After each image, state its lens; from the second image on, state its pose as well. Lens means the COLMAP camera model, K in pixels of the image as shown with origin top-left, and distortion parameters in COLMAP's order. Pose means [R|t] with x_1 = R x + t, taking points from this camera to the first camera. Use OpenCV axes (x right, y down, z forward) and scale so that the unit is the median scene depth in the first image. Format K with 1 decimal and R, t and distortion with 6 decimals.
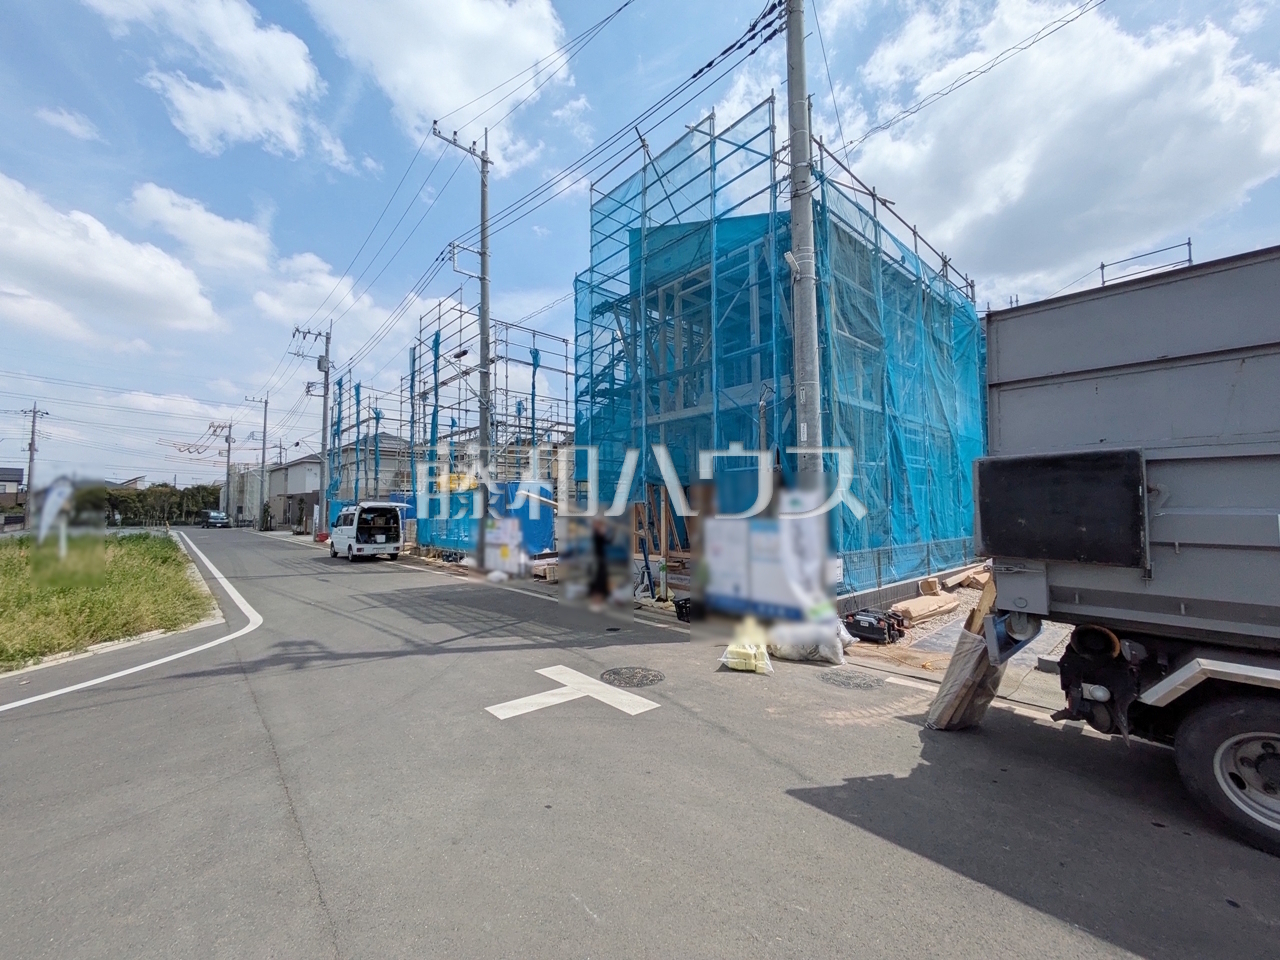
lens RADIAL K [[504.3, 0, 633.6], [0, 504.3, 485.8], [0, 0, 1]] dist [0.003267, 0.000421]
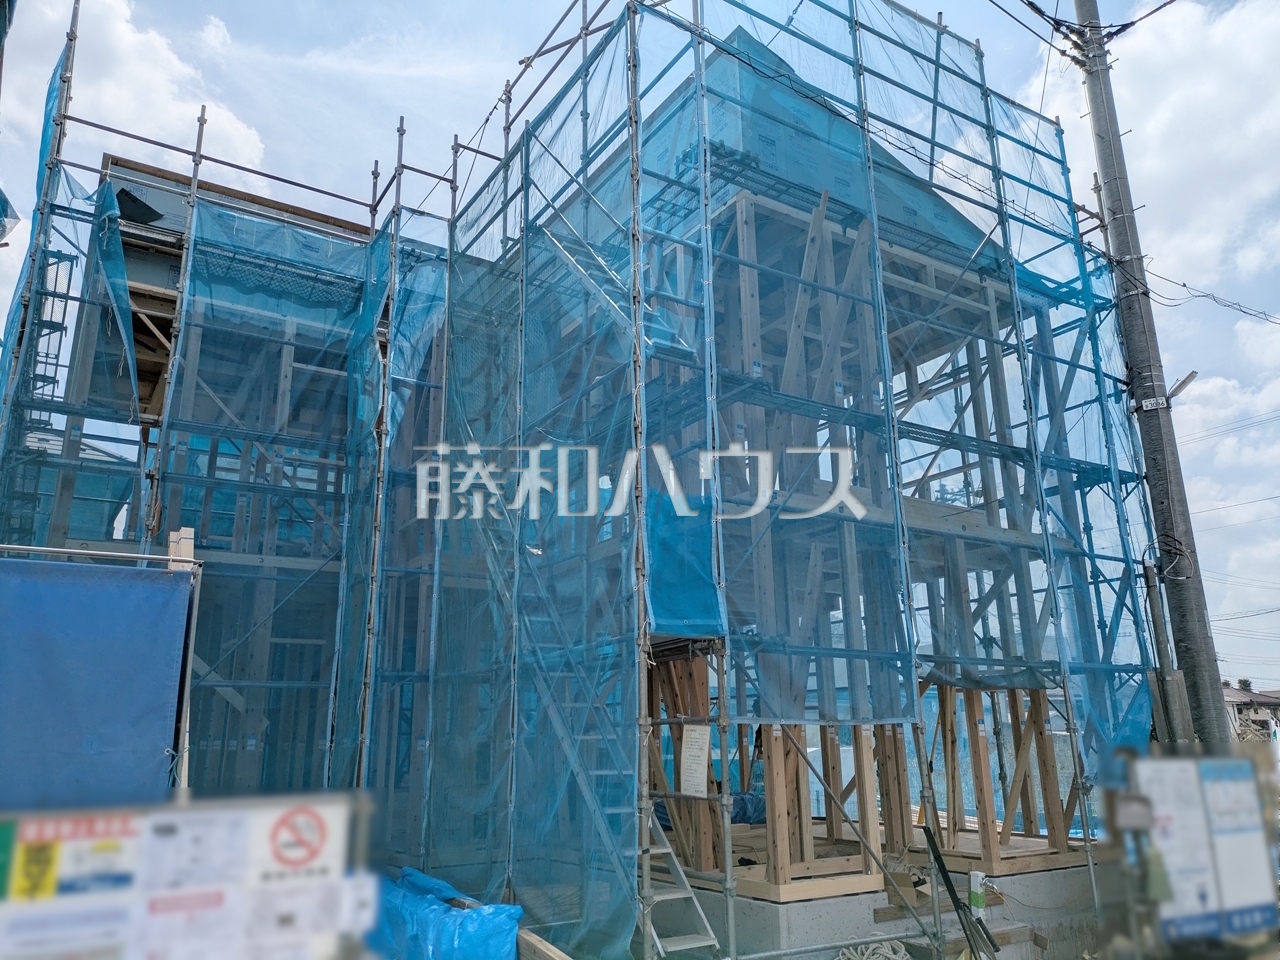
lens RADIAL K [[932.9, 0, 641.3], [0, 932.9, 483.3], [0, 0, 1]] dist [0.048502, -0.017819]
pose [[0.162626, 0.270943, 0.948758, -0.516720], [-0.034097, 0.962528, -0.269031, 0.040425], [-0.986098, 0.011402, 0.165771, 0.757991]]
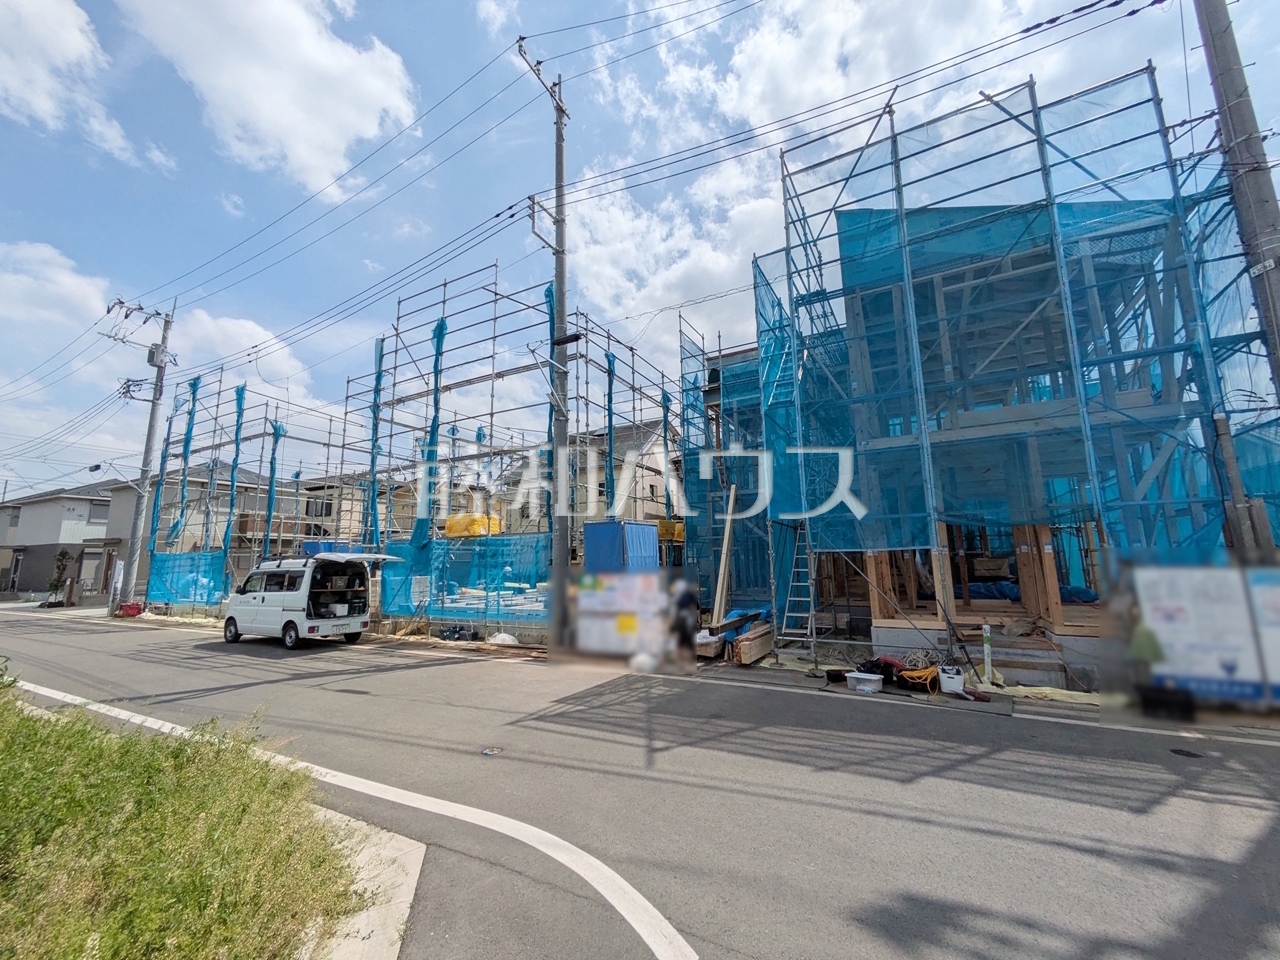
lens RADIAL K [[504.3, 0, 641.8], [0, 504.3, 475.9], [0, 0, 1]] dist [0.003267, 0.000421]
pose [[0.946174, 0.048779, 0.319962, -0.432476], [-0.007456, 0.991601, -0.129123, 0.019667], [-0.323573, 0.119787, 0.938590, 0.306612]]
